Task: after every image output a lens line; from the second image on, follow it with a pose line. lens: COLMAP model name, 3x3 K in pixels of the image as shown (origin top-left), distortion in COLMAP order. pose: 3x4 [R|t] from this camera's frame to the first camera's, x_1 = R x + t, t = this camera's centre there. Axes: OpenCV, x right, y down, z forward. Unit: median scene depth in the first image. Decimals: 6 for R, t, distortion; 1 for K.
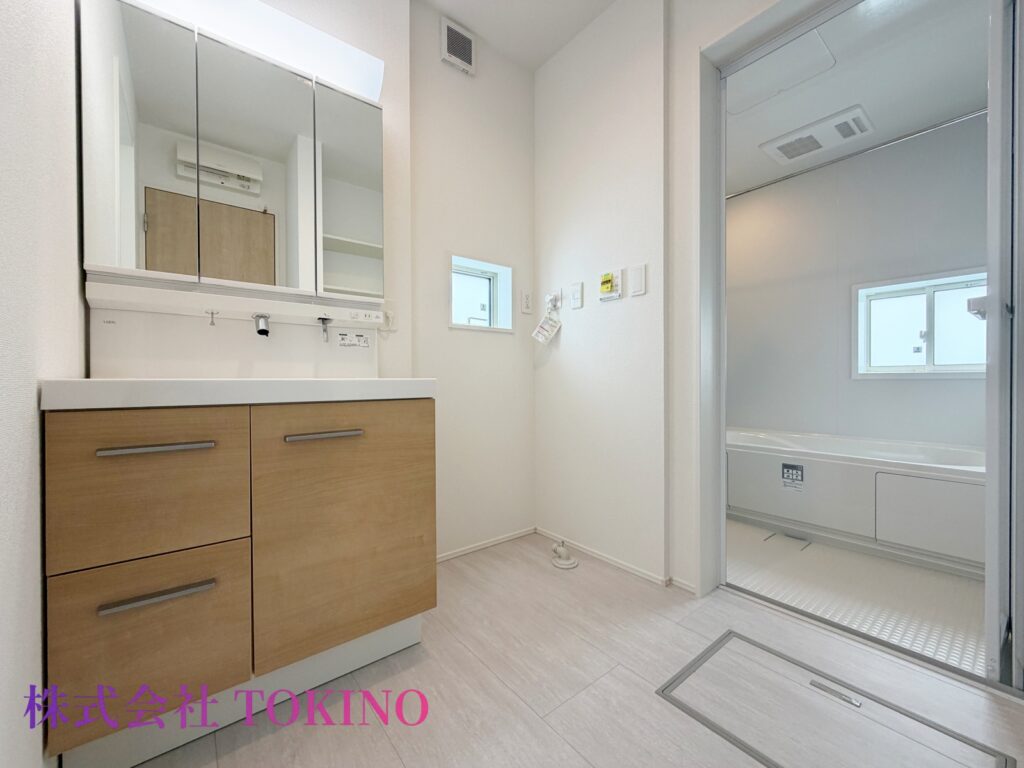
lens RADIAL K [[411.8, 0, 508.6], [0, 411.8, 380.5], [0, 0, 1]] dist [-0.003137, -0.000255]
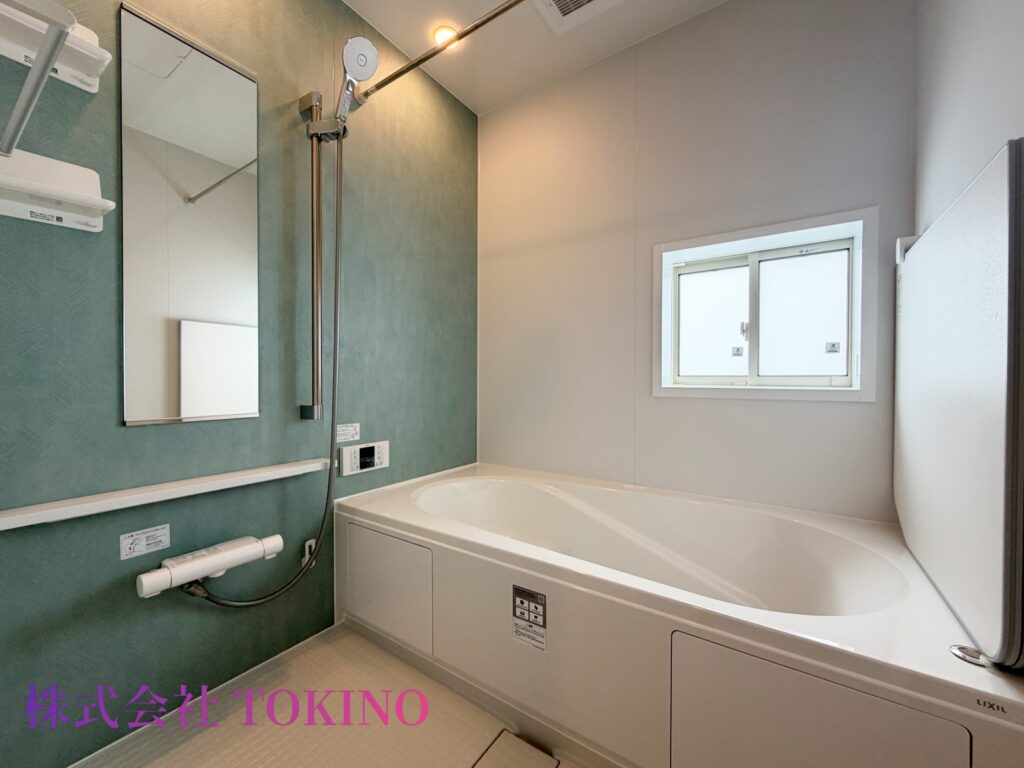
lens RADIAL K [[411.8, 0, 512.9], [0, 411.8, 383.4], [0, 0, 1]] dist [-0.003137, -0.000255]
pose [[0.952355, 0.001428, 0.304989, 0.466482], [-0.003379, 0.999977, 0.005869, -0.028000], [-0.304974, -0.006620, 0.952338, 0.495589]]
